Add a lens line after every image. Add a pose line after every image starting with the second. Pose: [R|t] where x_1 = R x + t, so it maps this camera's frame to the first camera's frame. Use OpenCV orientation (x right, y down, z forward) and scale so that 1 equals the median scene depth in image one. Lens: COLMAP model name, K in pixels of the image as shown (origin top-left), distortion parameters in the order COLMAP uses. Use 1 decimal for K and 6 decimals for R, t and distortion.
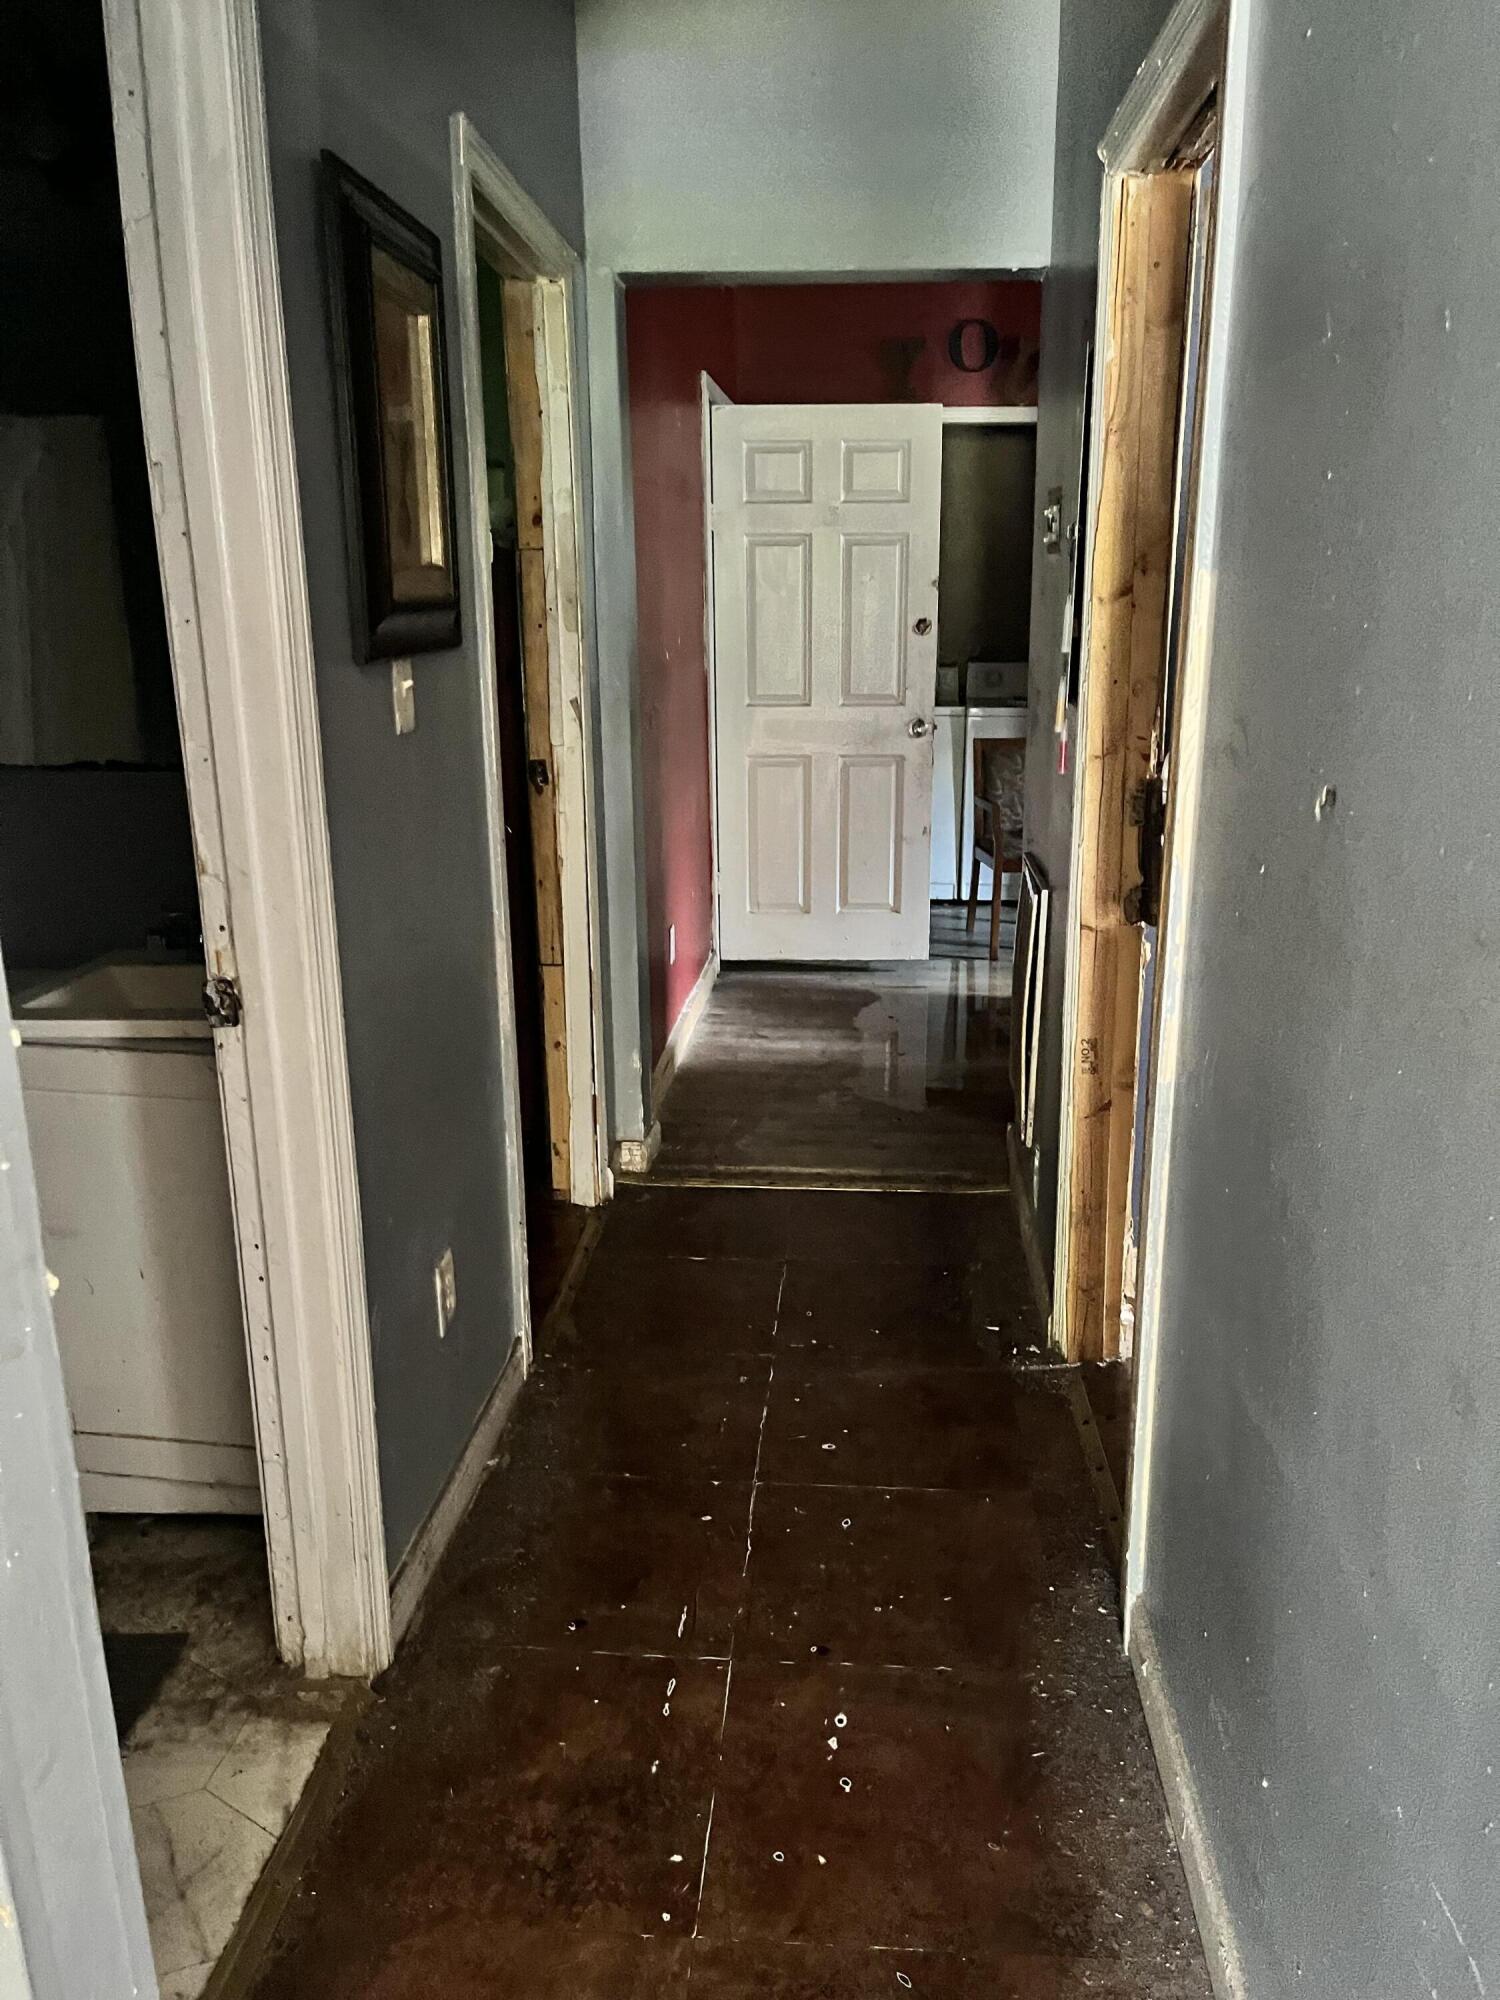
lens RADIAL K [[1539.3, 0, 753.0], [0, 1539.3, 1012.7], [0, 0, 1]] dist [0.065131, -0.075750]
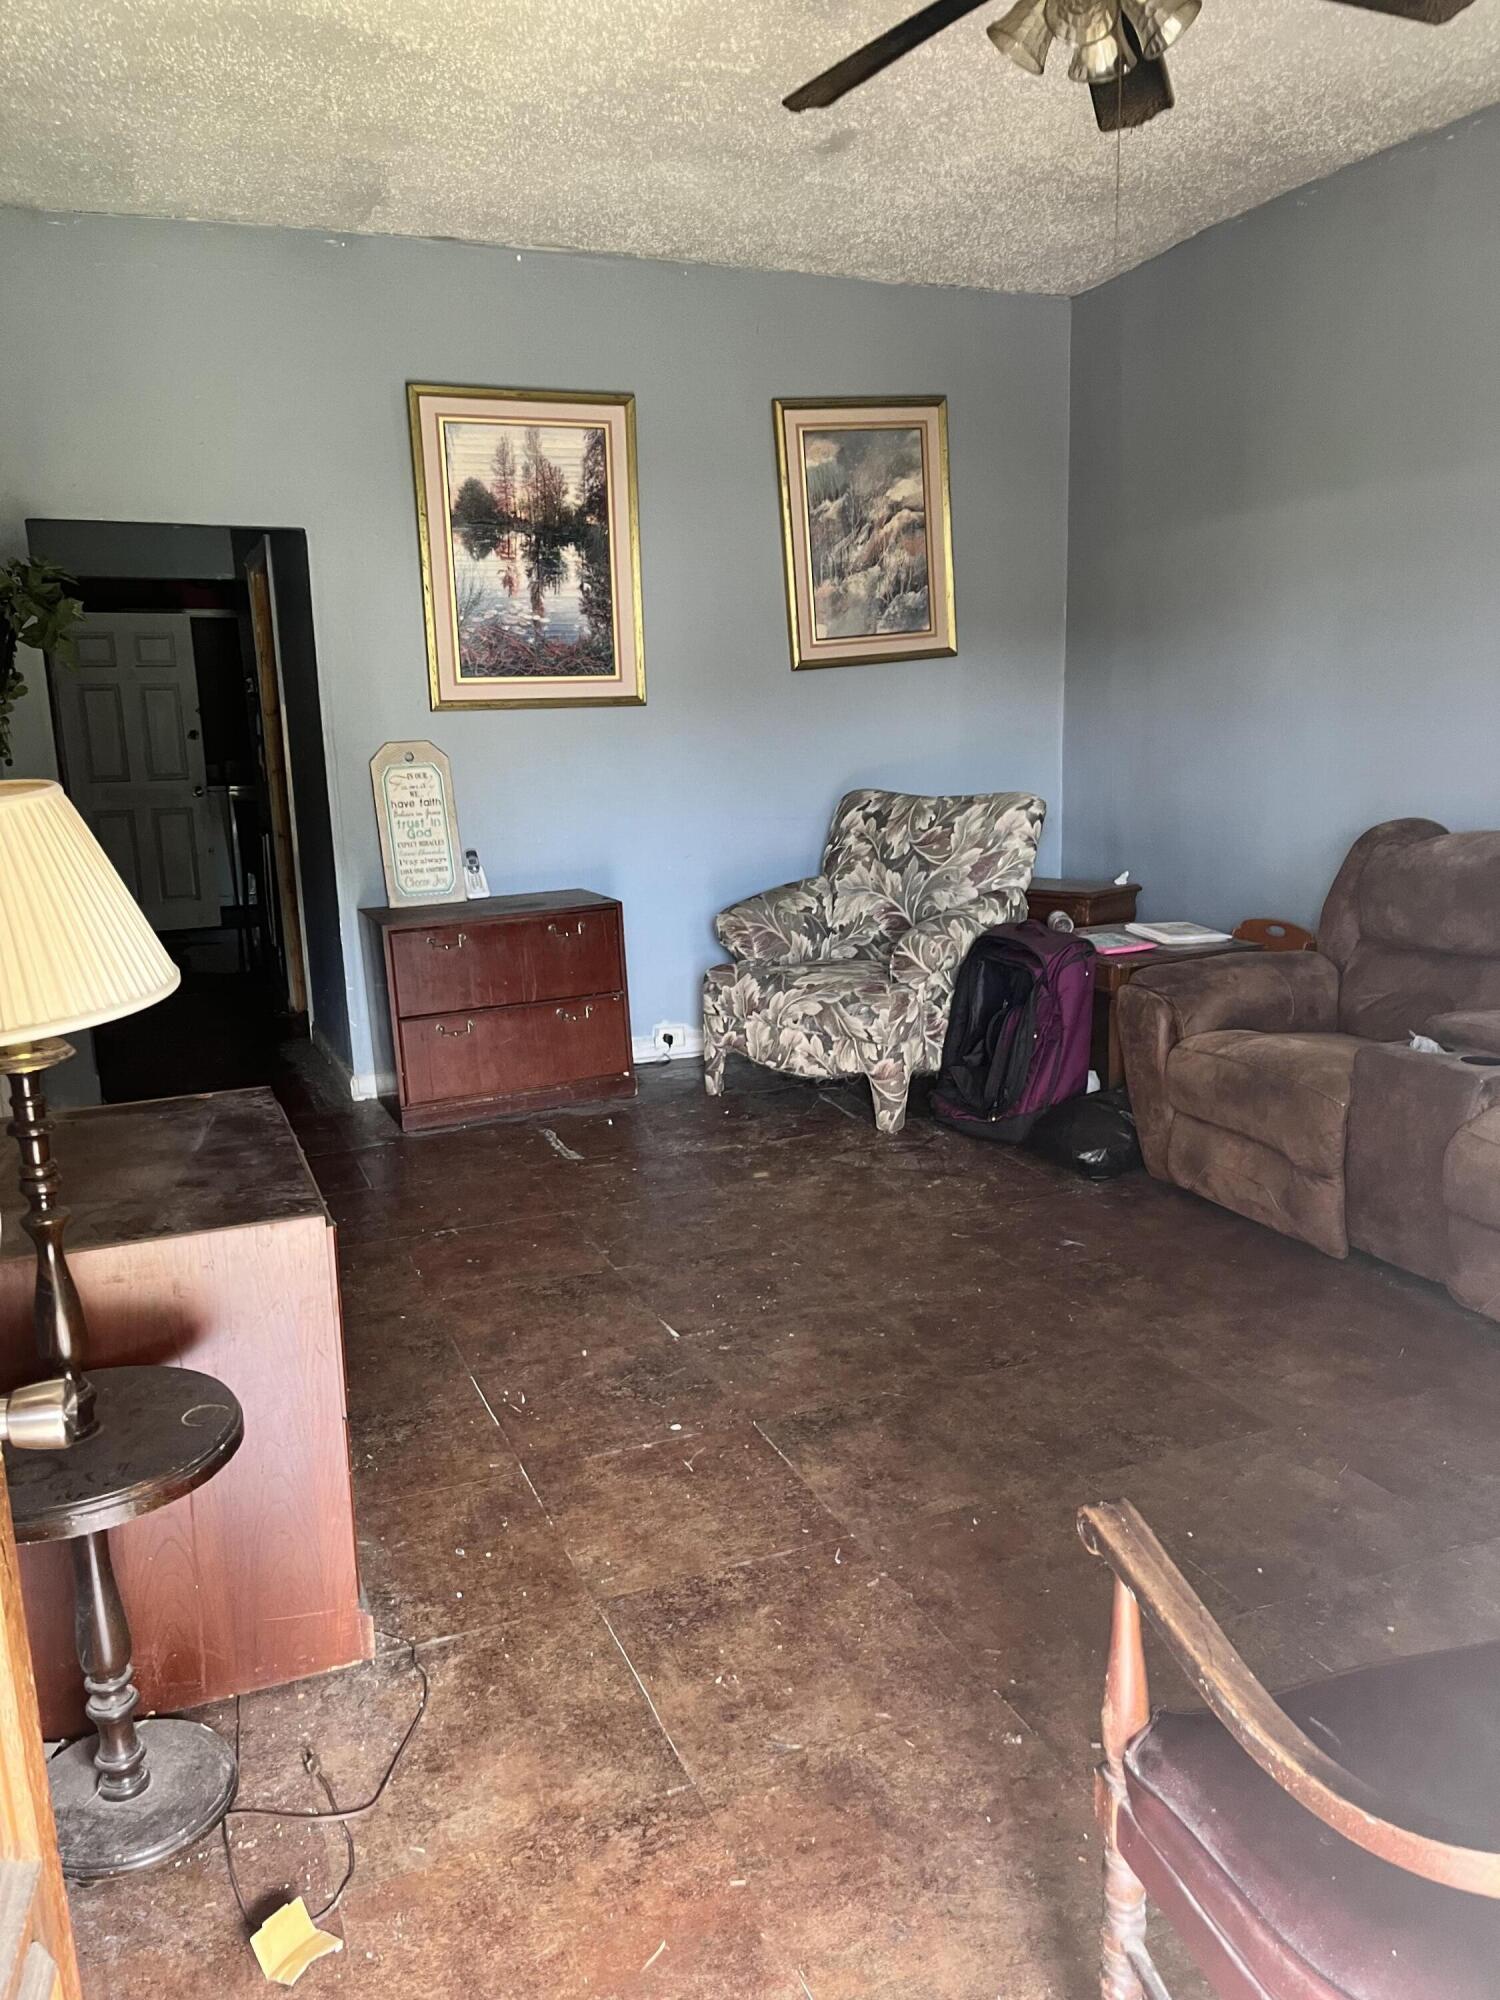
lens RADIAL K [[1539.3, 0, 753.0], [0, 1539.3, 1012.7], [0, 0, 1]] dist [0.065131, -0.075750]
pose [[0.899434, -0.099977, 0.425469, -0.100764], [0.152682, 0.984027, -0.091538, 0.320420], [-0.409521, 0.147294, 0.900332, -0.805458]]
